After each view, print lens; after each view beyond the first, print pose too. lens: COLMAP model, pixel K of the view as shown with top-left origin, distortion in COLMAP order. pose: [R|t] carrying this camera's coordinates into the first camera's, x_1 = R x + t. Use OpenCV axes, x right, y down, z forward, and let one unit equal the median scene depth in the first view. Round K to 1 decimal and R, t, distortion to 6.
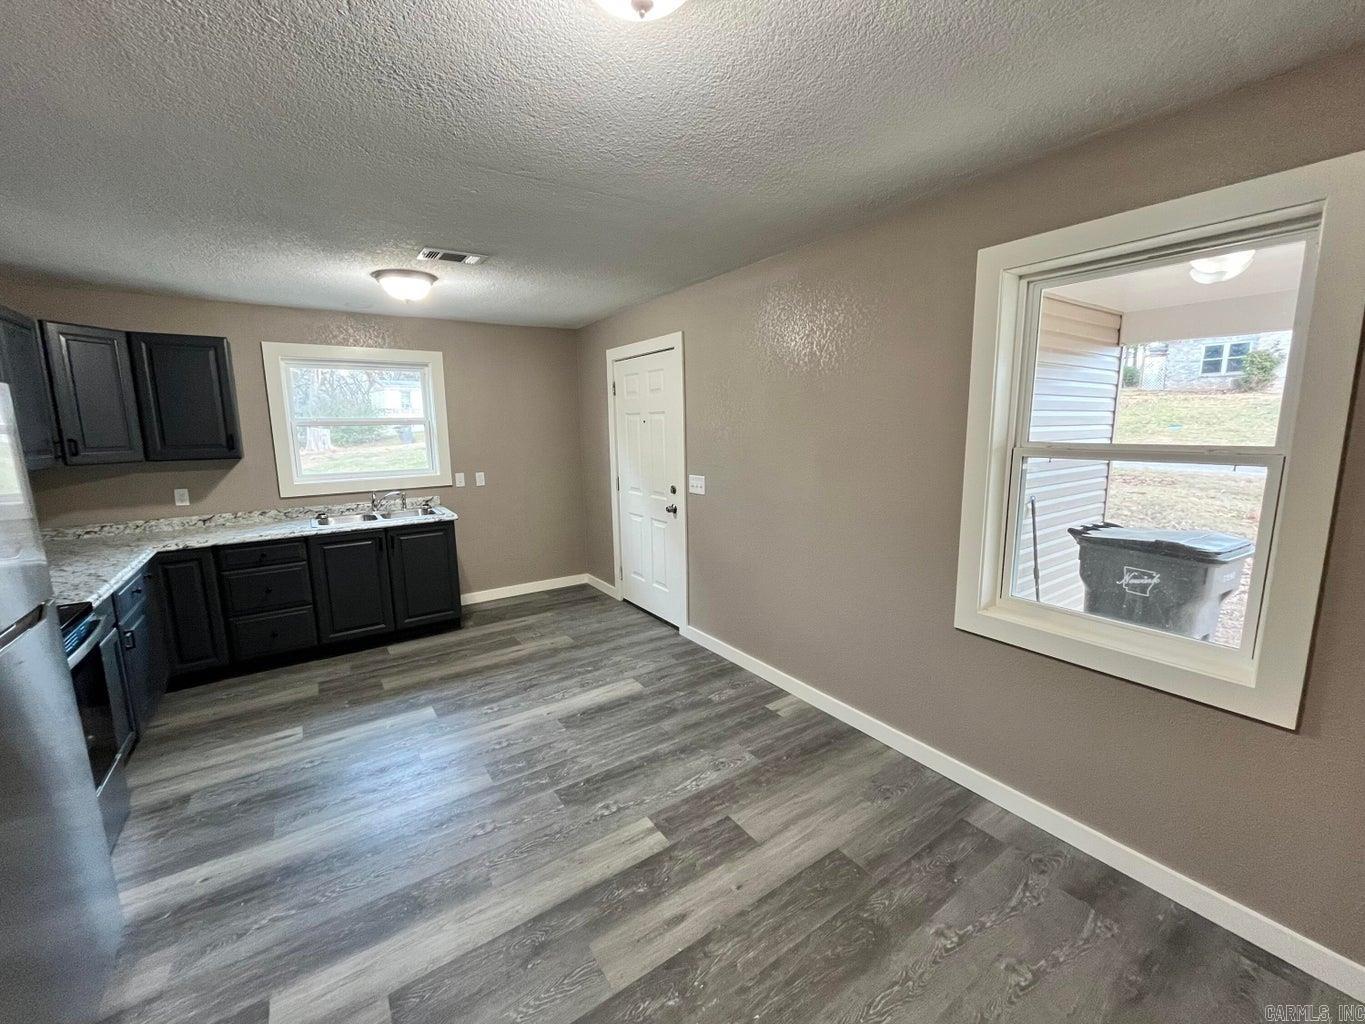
lens RADIAL K [[554.3, 0, 679.3], [0, 554.3, 512.4], [0, 0, 1]] dist [-0.000384, -0.000451]
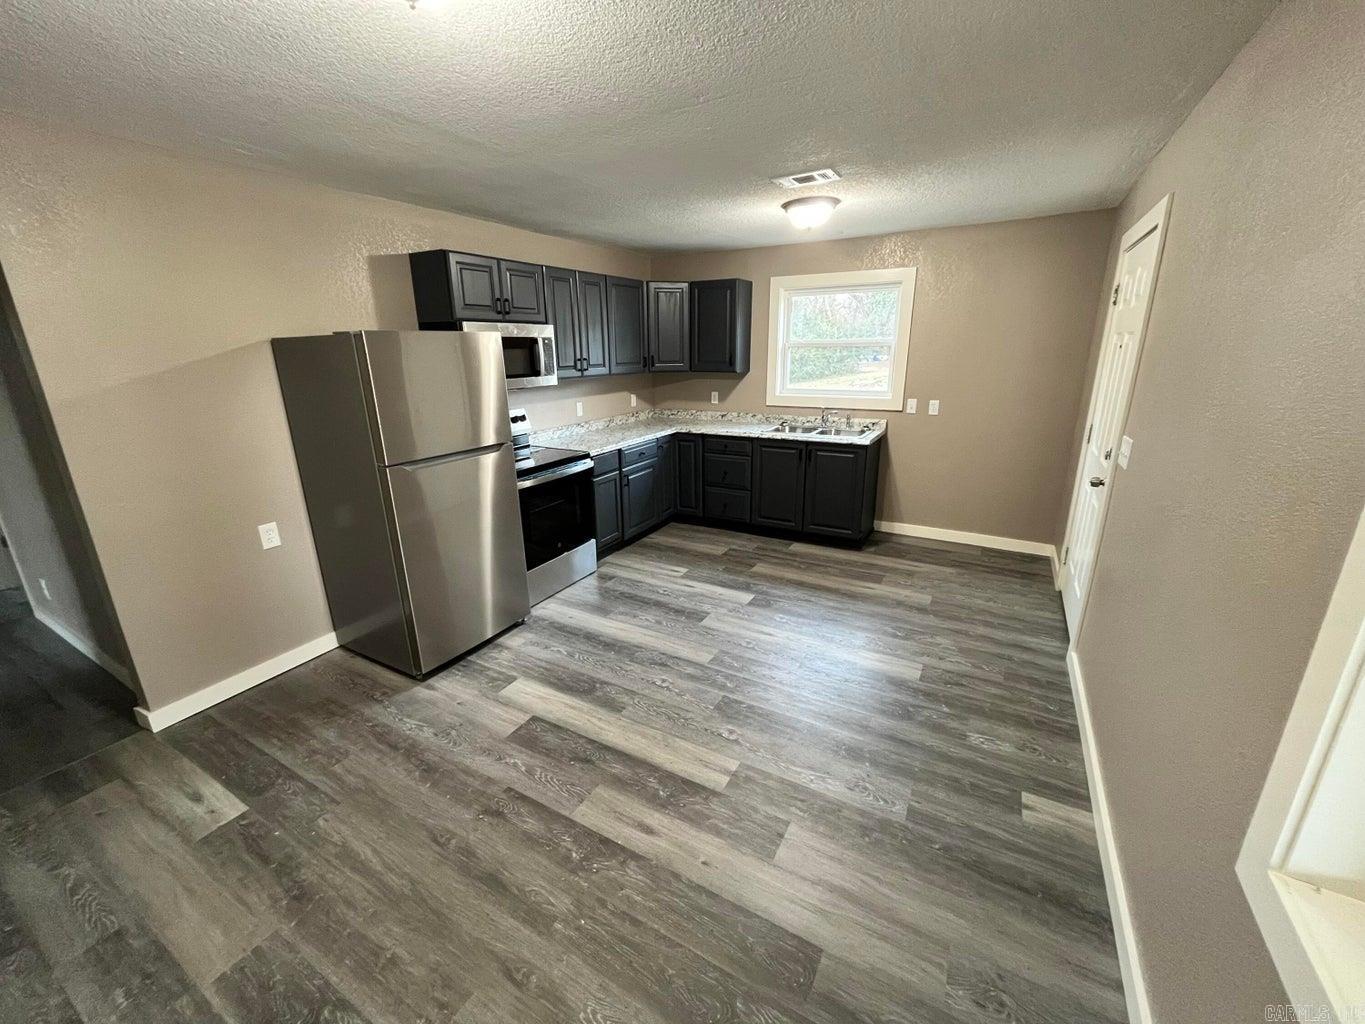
lens RADIAL K [[554.3, 0, 679.3], [0, 554.3, 512.4], [0, 0, 1]] dist [-0.000384, -0.000451]
pose [[0.430512, 0.270004, -0.861253, 0.422110], [-0.136707, 0.962705, 0.233474, -0.069689], [0.892172, 0.017226, 0.451368, 0.292473]]
